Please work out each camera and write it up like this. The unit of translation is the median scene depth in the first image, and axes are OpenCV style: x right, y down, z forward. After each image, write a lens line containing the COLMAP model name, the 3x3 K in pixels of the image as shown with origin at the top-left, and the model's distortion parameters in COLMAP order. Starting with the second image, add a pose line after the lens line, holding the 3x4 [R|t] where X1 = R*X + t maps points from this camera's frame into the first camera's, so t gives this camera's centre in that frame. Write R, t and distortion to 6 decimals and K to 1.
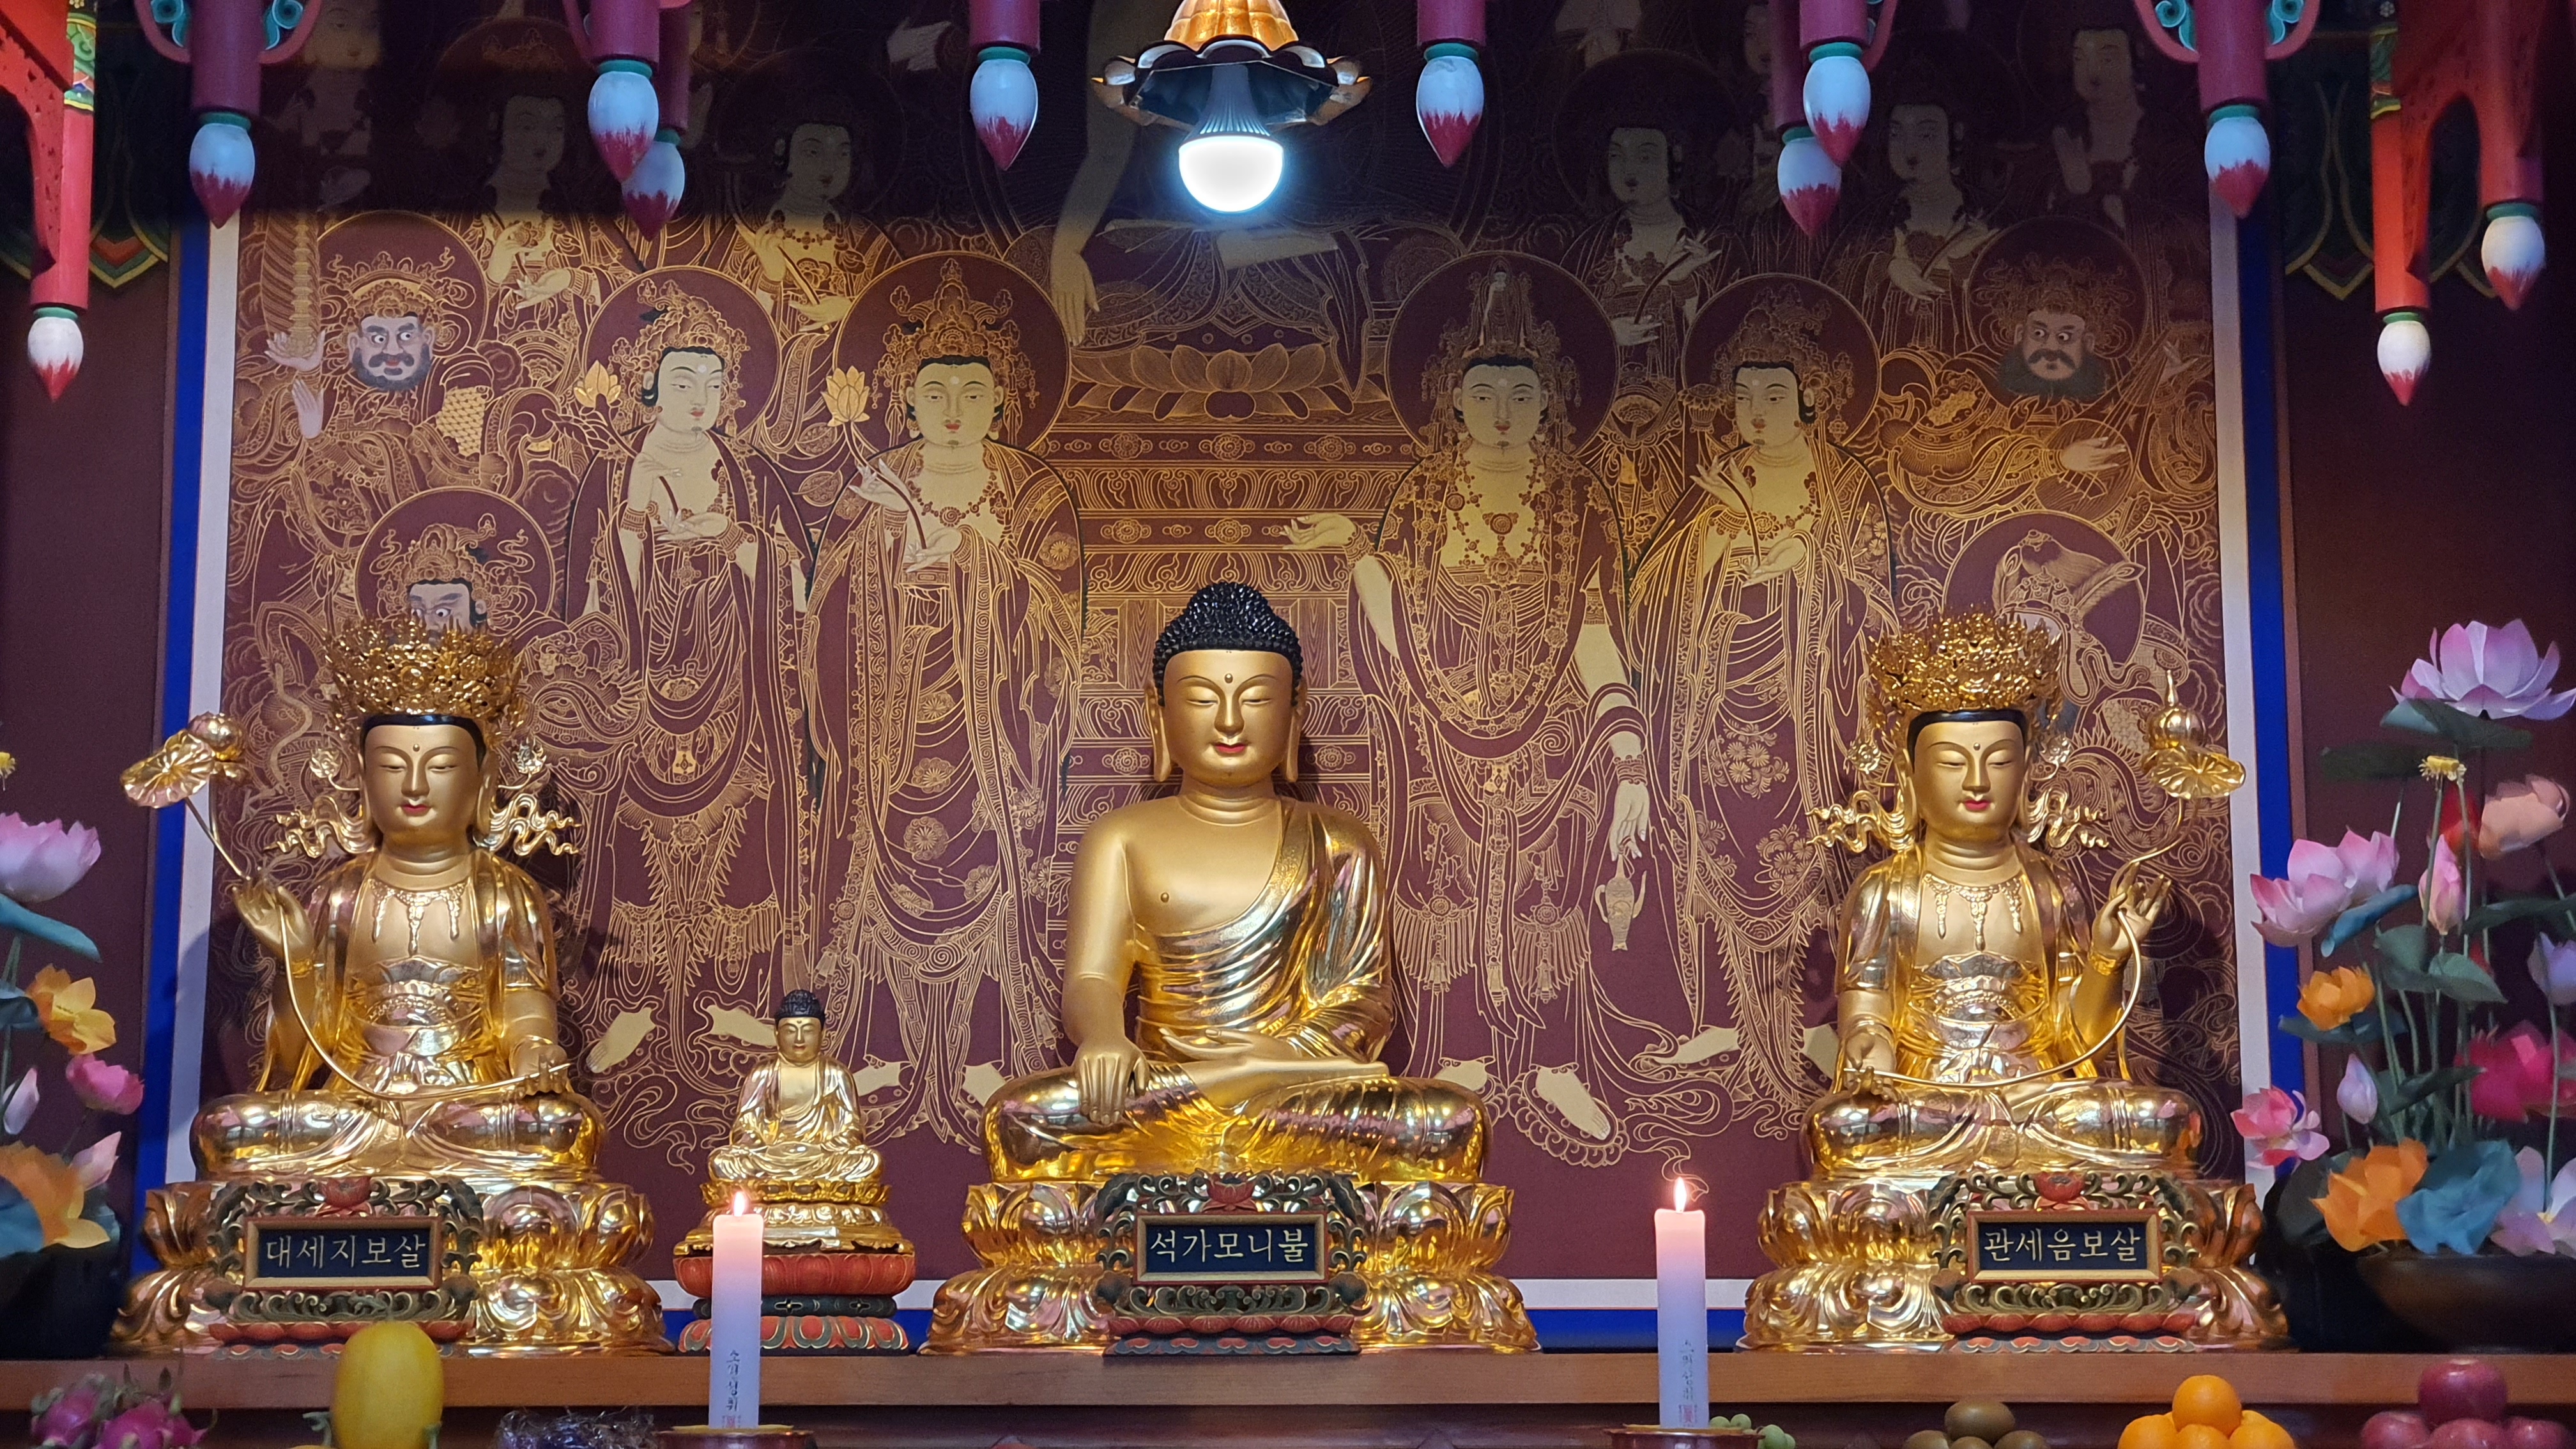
lens RADIAL K [[4112.6, 0, 1285.9], [0, 4112.6, 729.8], [0, 0, 1]] dist [0.083655, 0.000000]
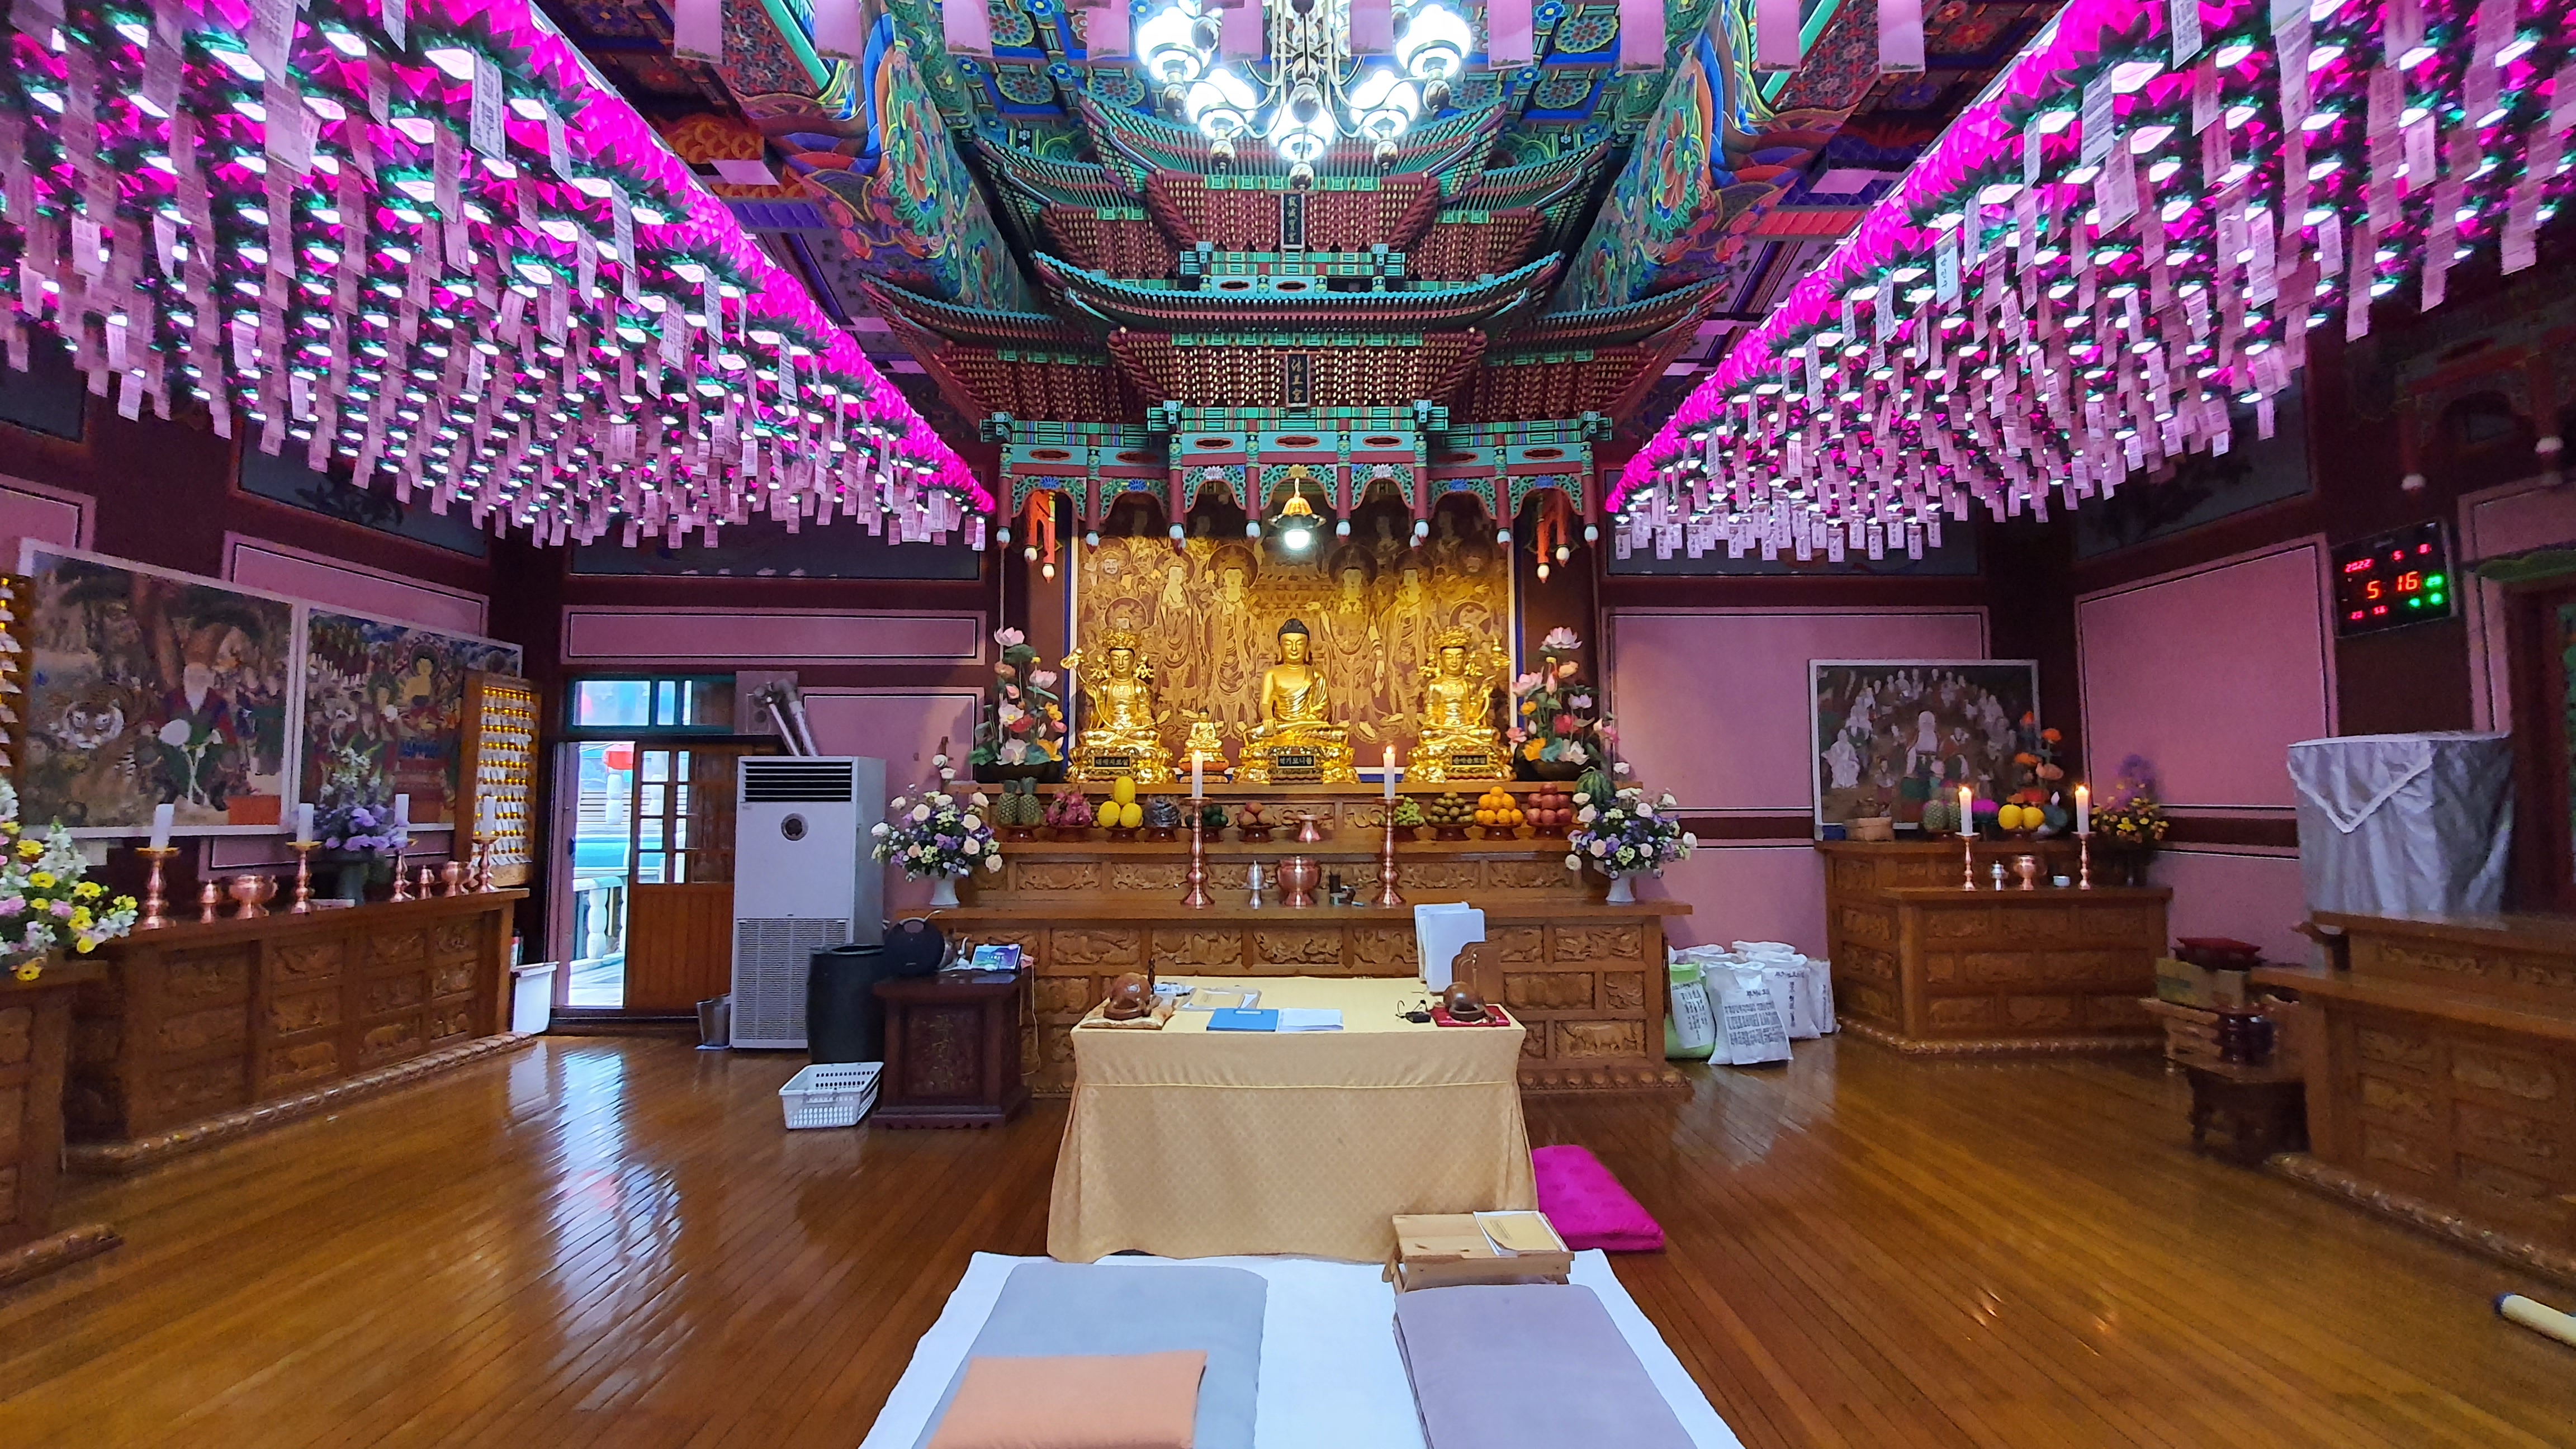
lens RADIAL K [[1001.3, 0, 1296.9], [0, 1001.3, 724.7], [0, 0, 1]] dist [0.000004, -0.000010]
pose [[0.999998, -0.001270, -0.001670, -0.008700], [0.001417, 0.995839, 0.091124, -0.019527], [0.001547, -0.091126, 0.995838, -0.133627]]
